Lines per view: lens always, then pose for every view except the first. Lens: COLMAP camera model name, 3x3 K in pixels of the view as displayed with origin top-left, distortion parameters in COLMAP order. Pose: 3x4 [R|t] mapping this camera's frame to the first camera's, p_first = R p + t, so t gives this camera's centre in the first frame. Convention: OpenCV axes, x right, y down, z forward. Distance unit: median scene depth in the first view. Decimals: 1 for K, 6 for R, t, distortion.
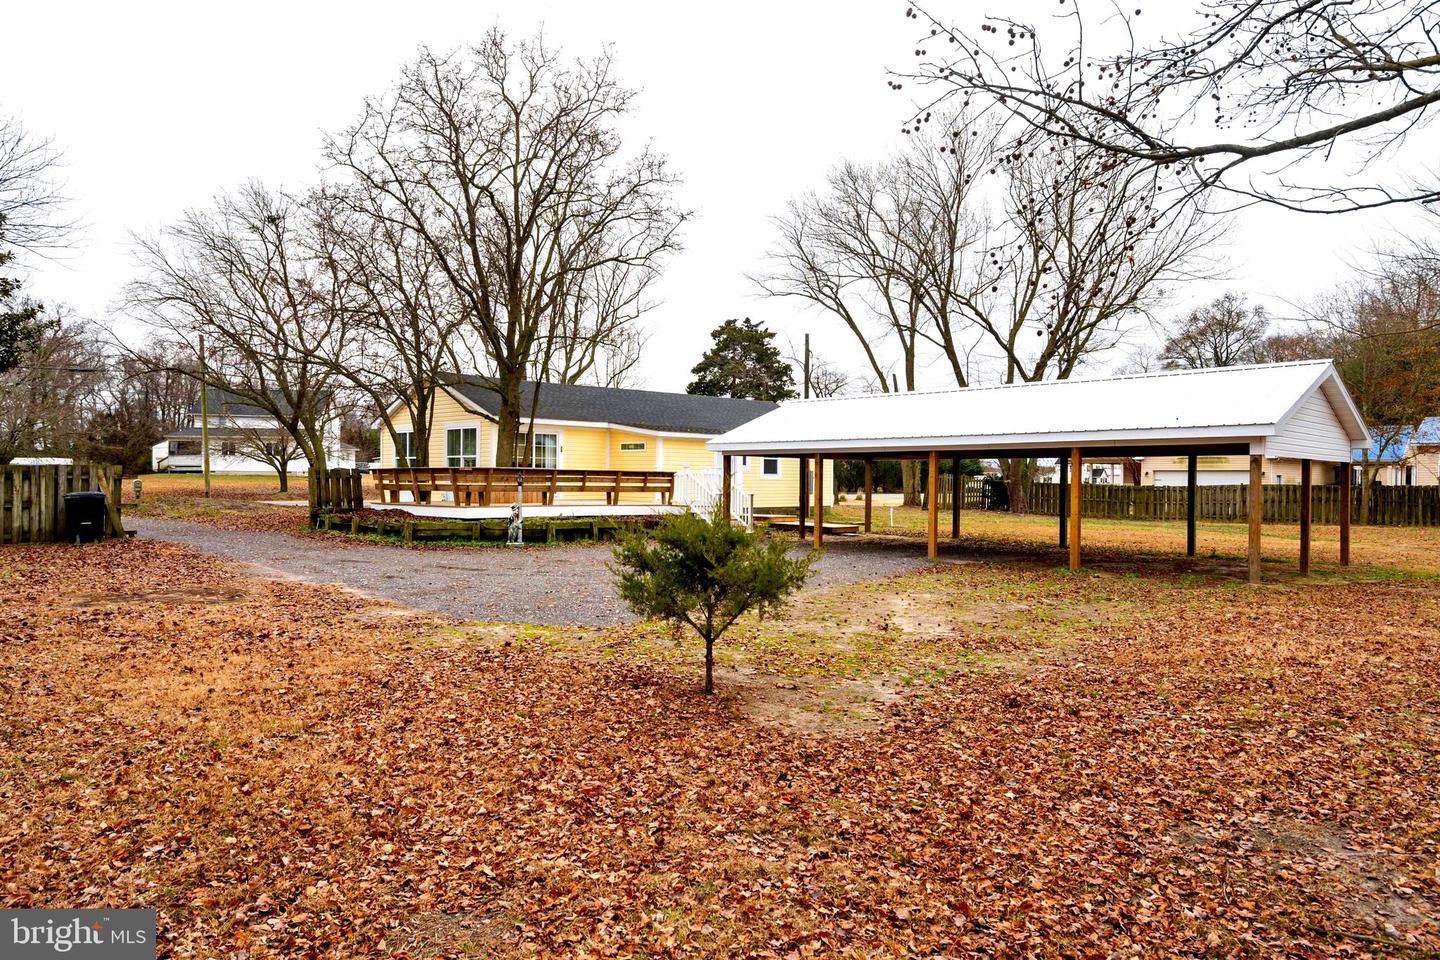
lens RADIAL K [[974.5, 0, 721.5], [0, 974.5, 483.8], [0, 0, 1]] dist [0.005121, 0.000509]
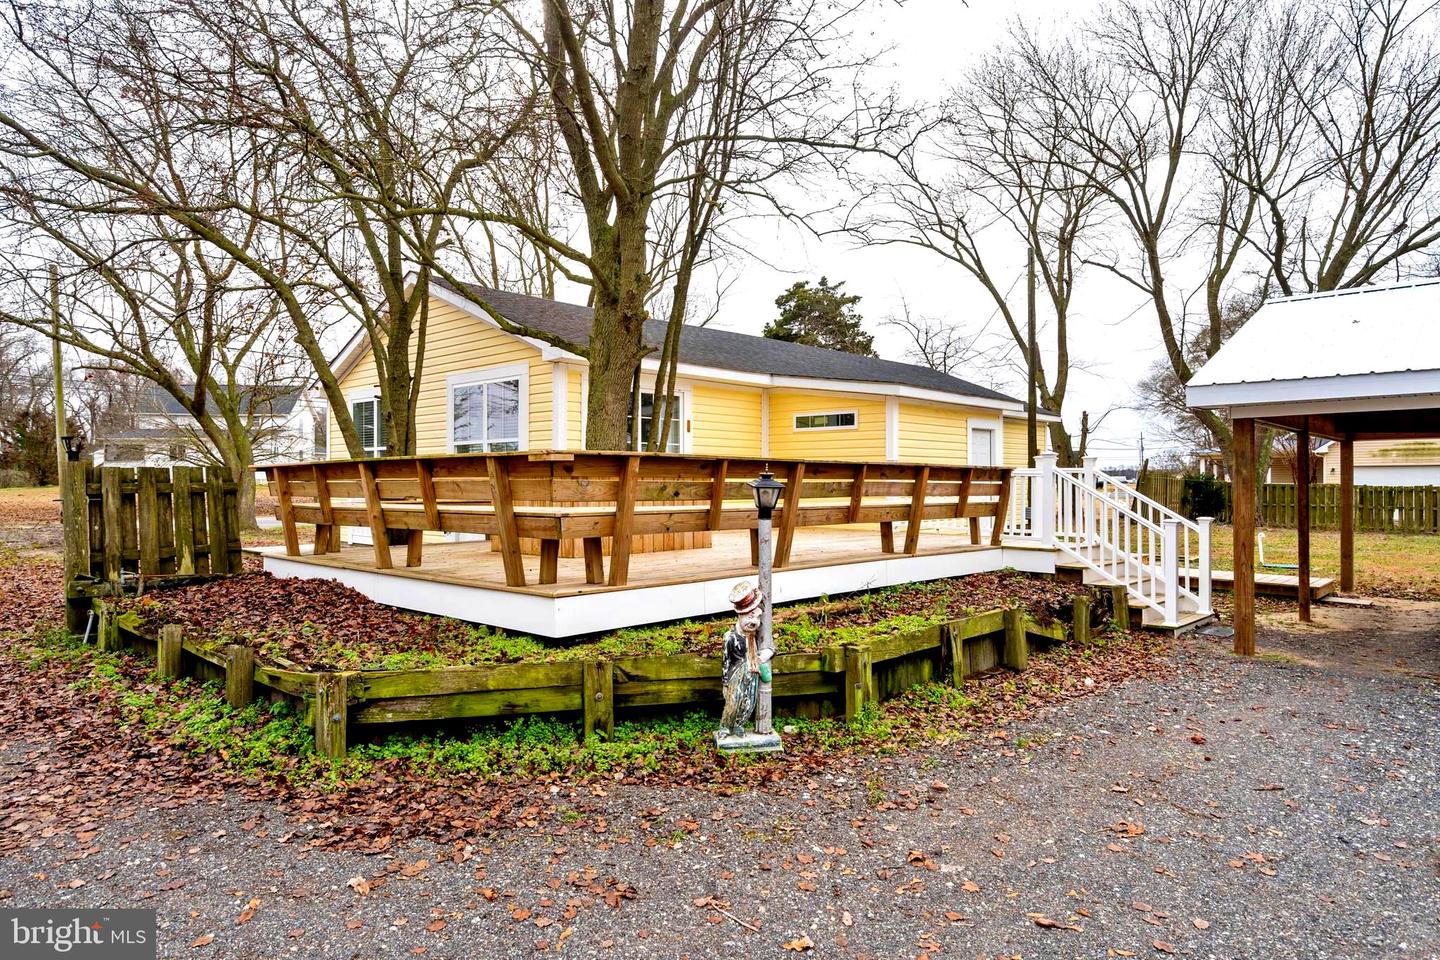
lens RADIAL K [[866.2, 0, 720.0], [0, 866.2, 482.0], [0, 0, 1]] dist [0.005418, 0.000165]
pose [[0.999012, -0.011130, 0.043017, -0.188786], [0.011323, 0.999927, -0.004252, -0.005699], [-0.042967, 0.004735, 0.999065, 0.631895]]
